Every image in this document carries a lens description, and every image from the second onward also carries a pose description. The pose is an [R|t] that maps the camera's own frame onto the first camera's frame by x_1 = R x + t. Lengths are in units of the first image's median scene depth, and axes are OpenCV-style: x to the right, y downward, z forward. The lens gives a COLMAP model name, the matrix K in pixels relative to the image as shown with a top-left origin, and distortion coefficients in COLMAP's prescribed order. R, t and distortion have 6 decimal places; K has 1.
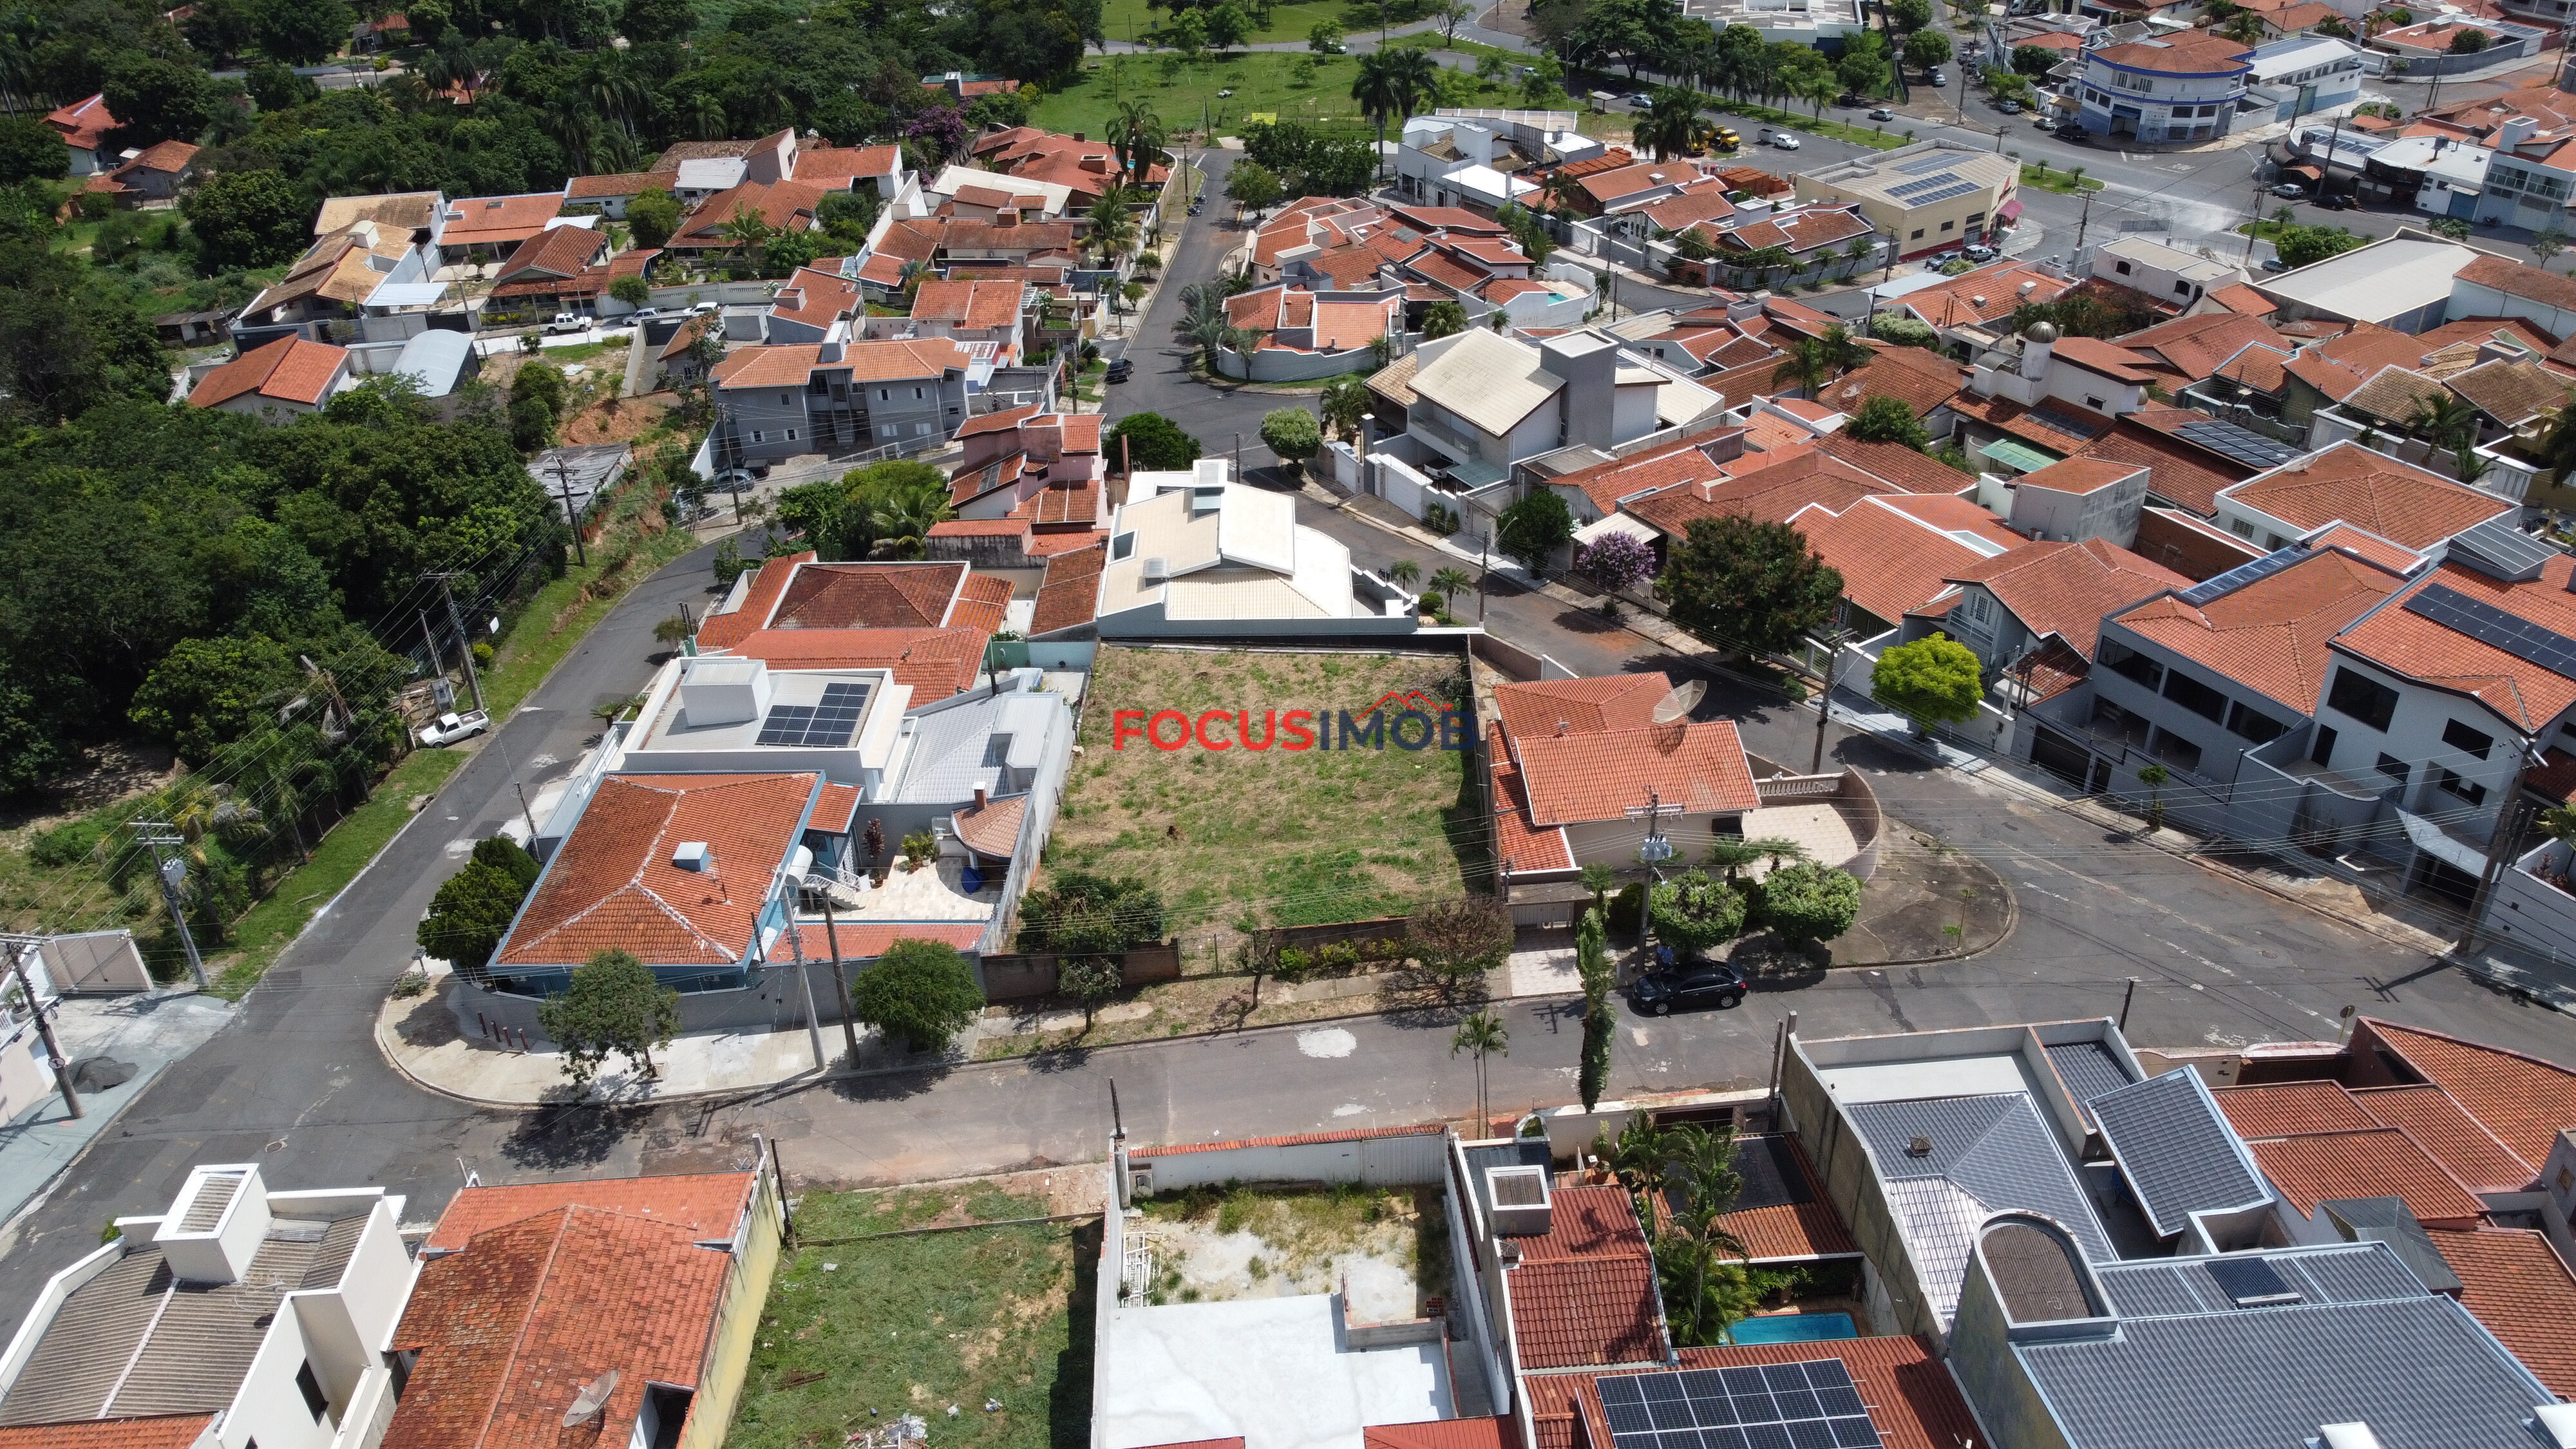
lens RADIAL K [[1958.1, 0, 1295.9], [0, 1958.1, 704.3], [0, 0, 1]] dist [-0.001061, -0.001579]
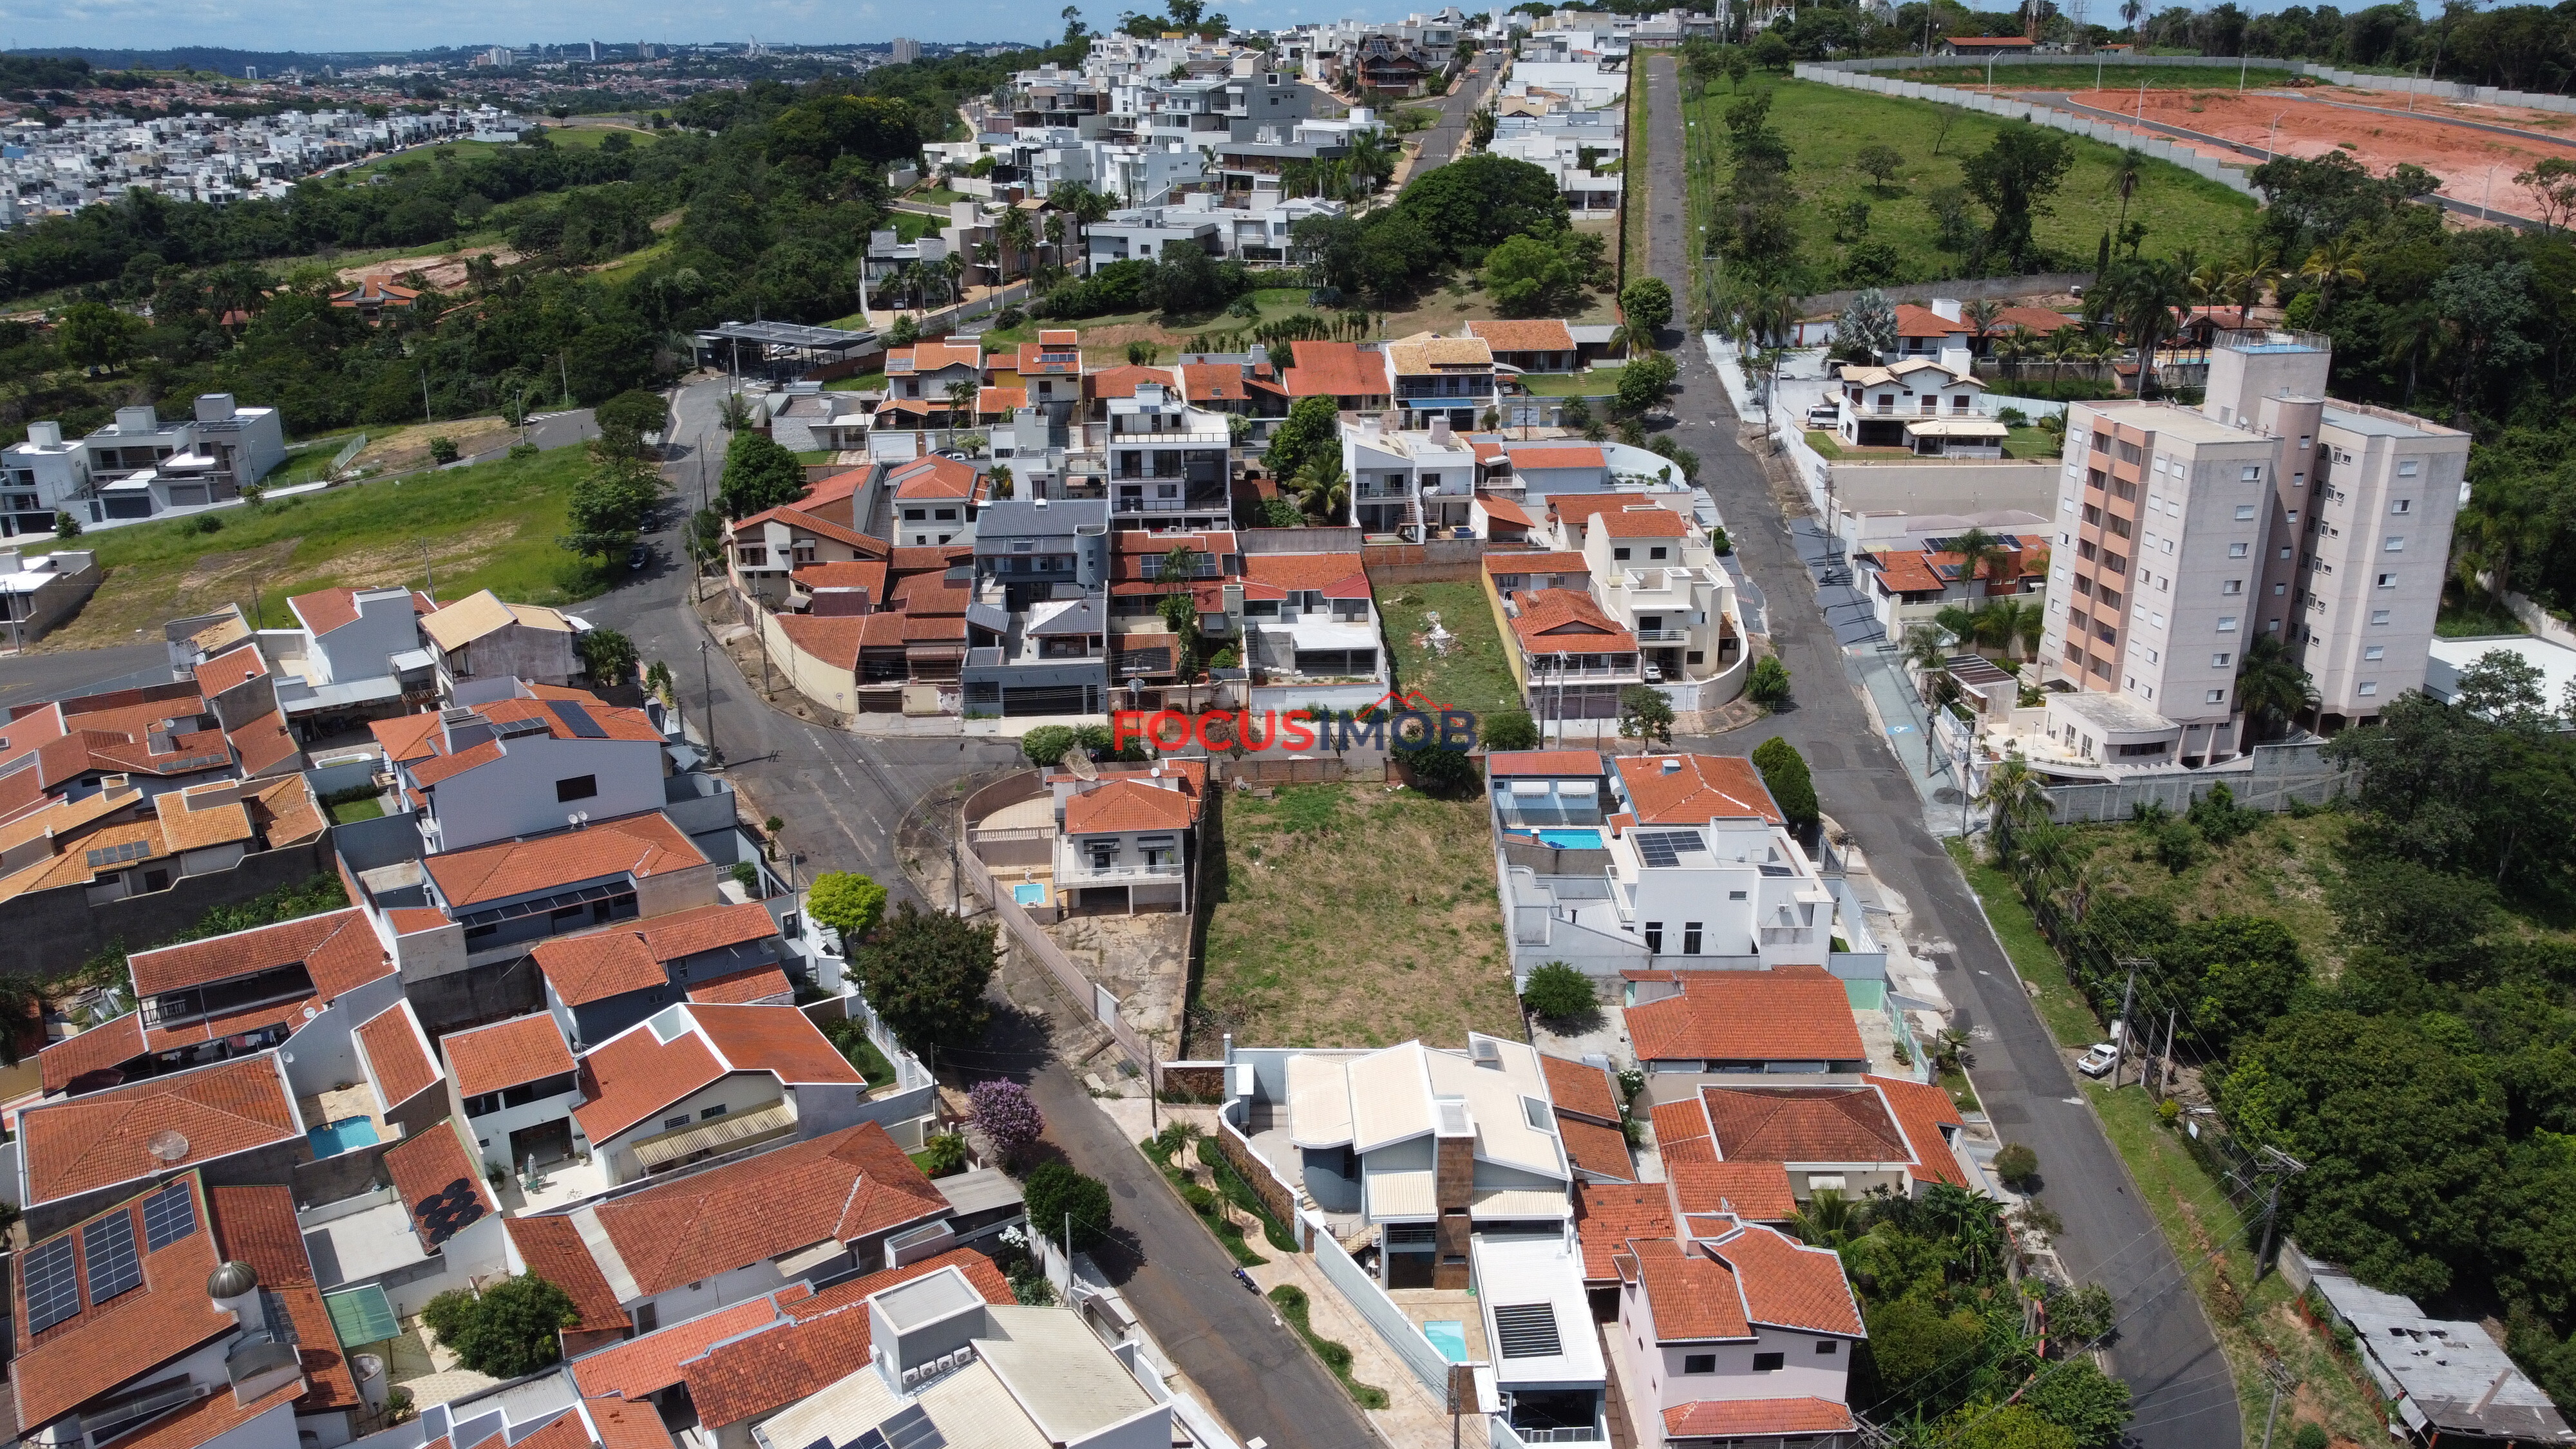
lens RADIAL K [[1945.4, 0, 1288.0], [0, 1945.4, 724.5], [0, 0, 1]] dist [0.053462, 0.000021]
pose [[-0.999315, 0.036293, -0.007224, 0.036083], [0.017063, 0.625127, 0.780337, -1.166668], [0.032837, 0.779679, -0.625318, 1.839722]]
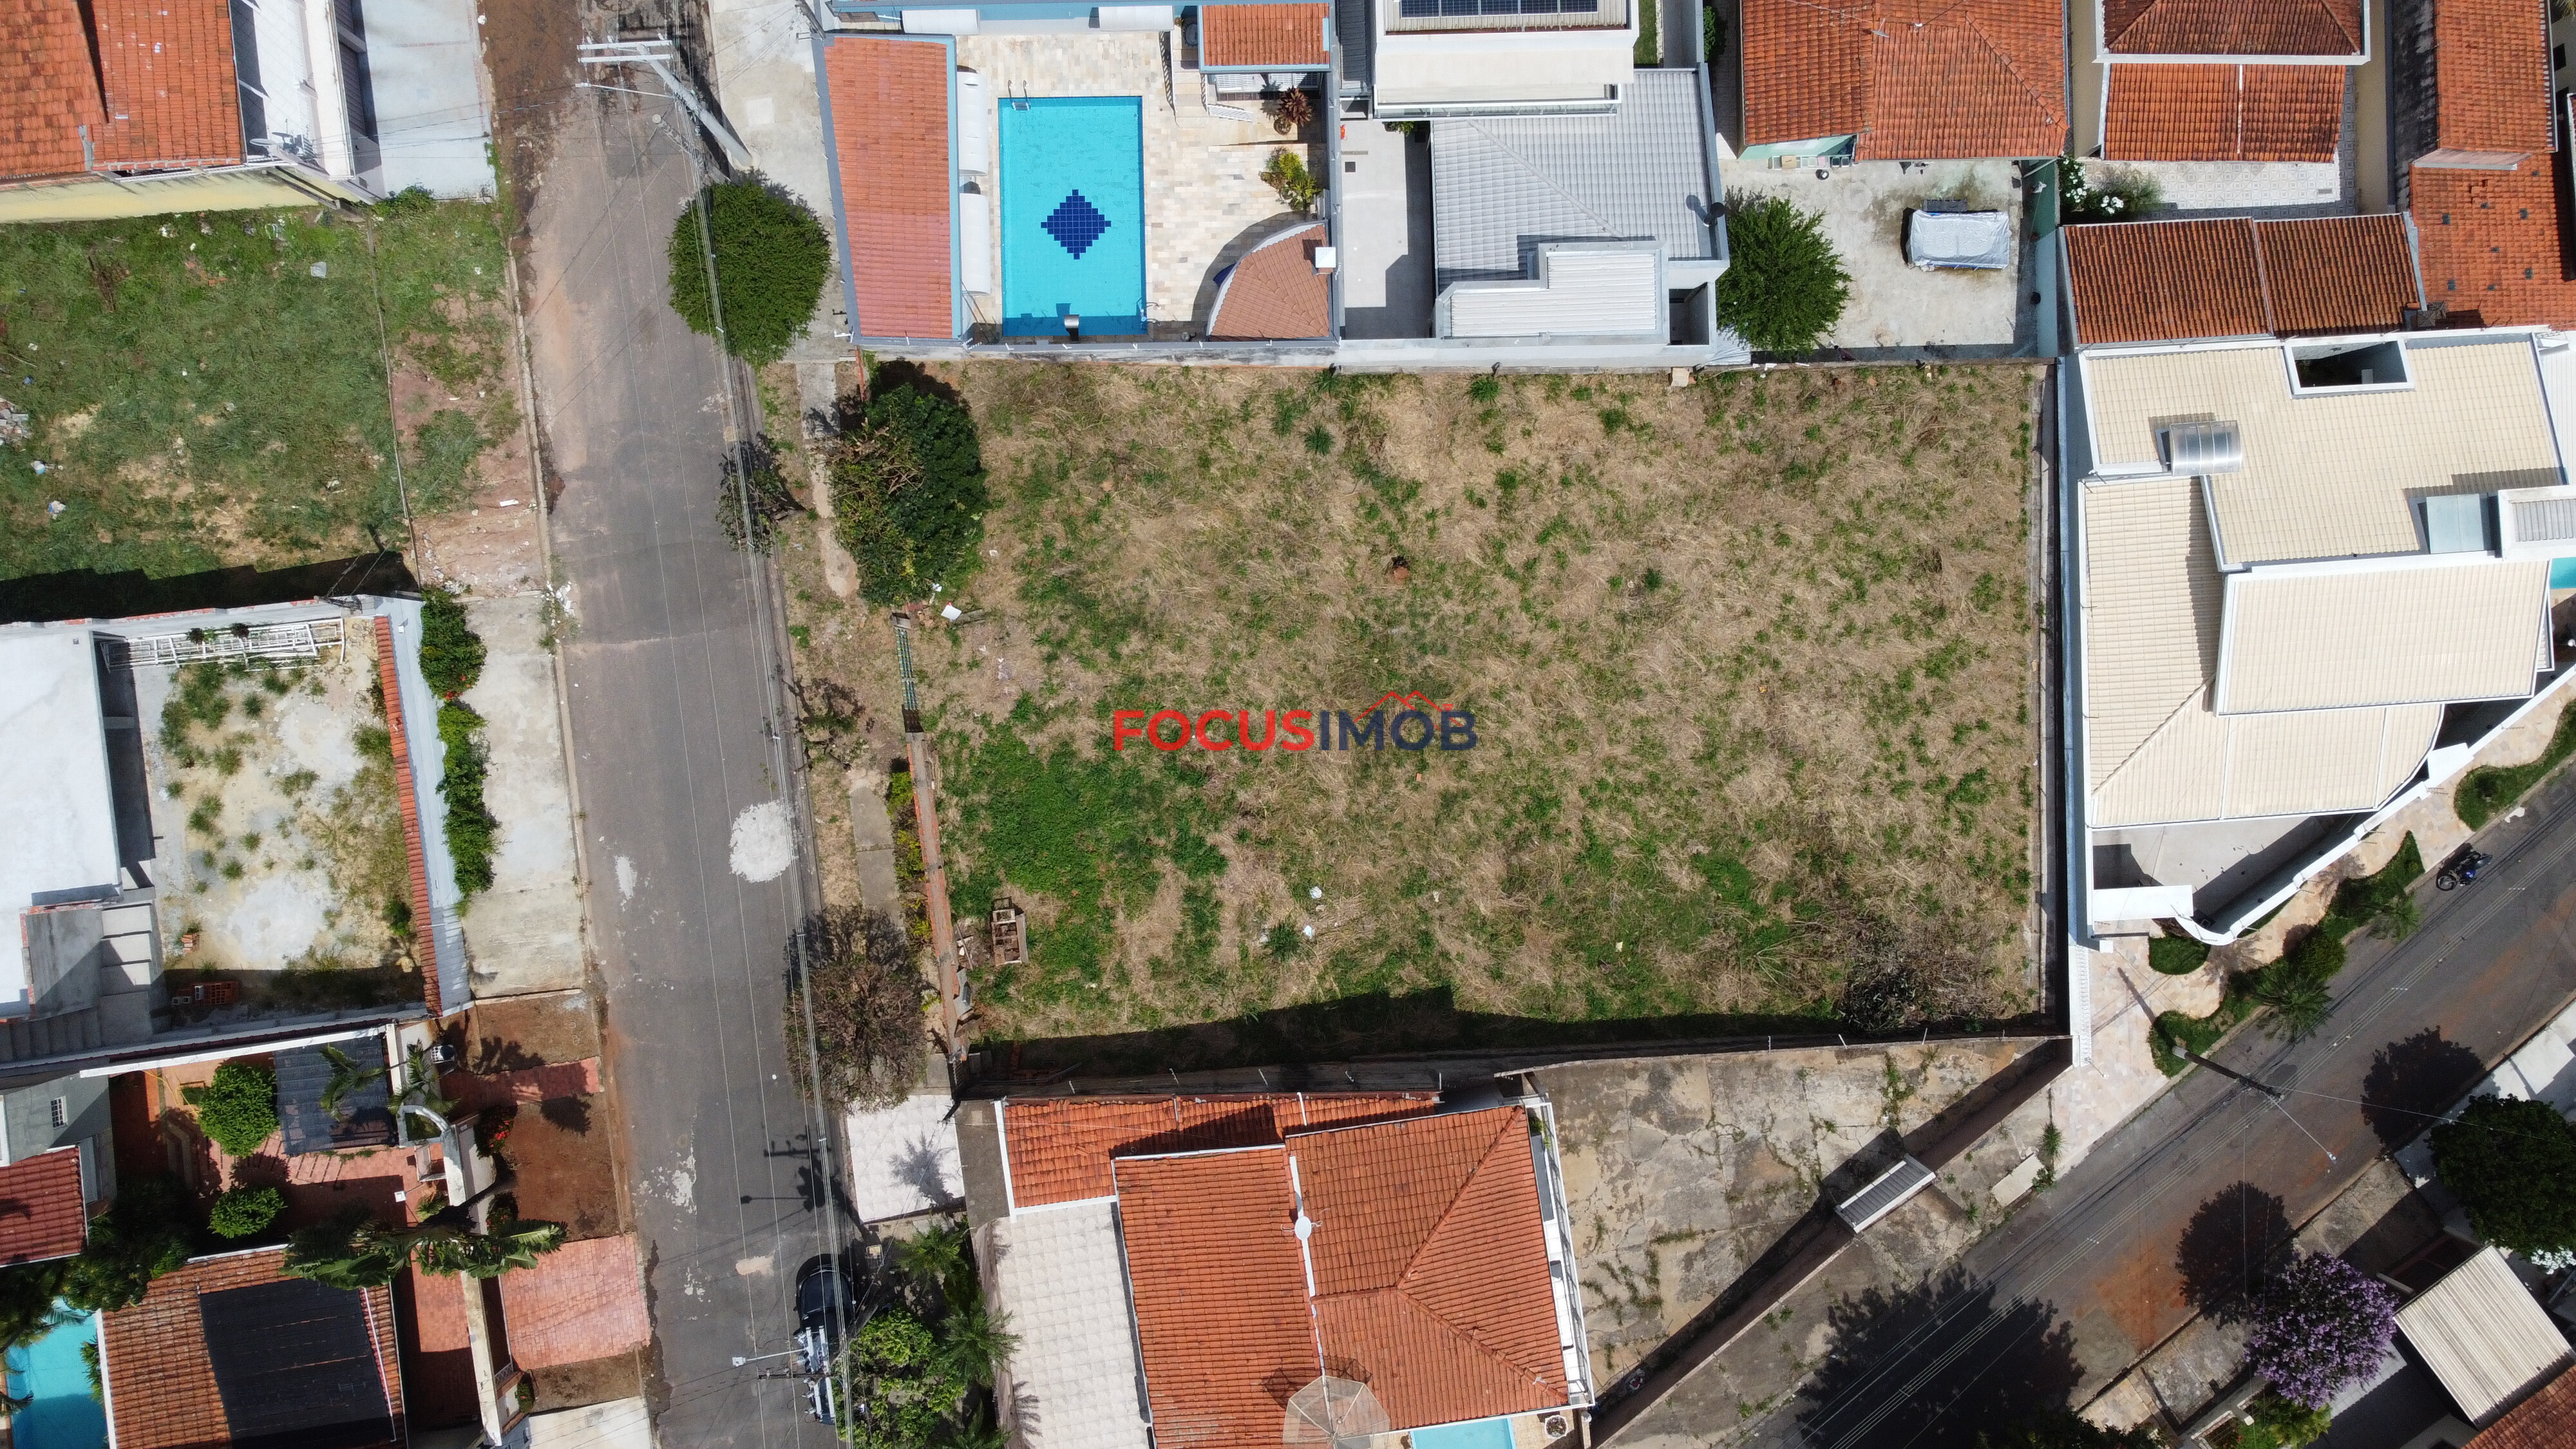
lens RADIAL K [[1958.1, 0, 1295.9], [0, 1958.1, 704.3], [0, 0, 1]] dist [-0.001061, -0.001579]
pose [[0.051972, 0.998178, 0.030636, -0.040240], [-0.535663, 0.001973, 0.844430, -0.465771], [0.842831, -0.060298, 0.534790, 0.644580]]
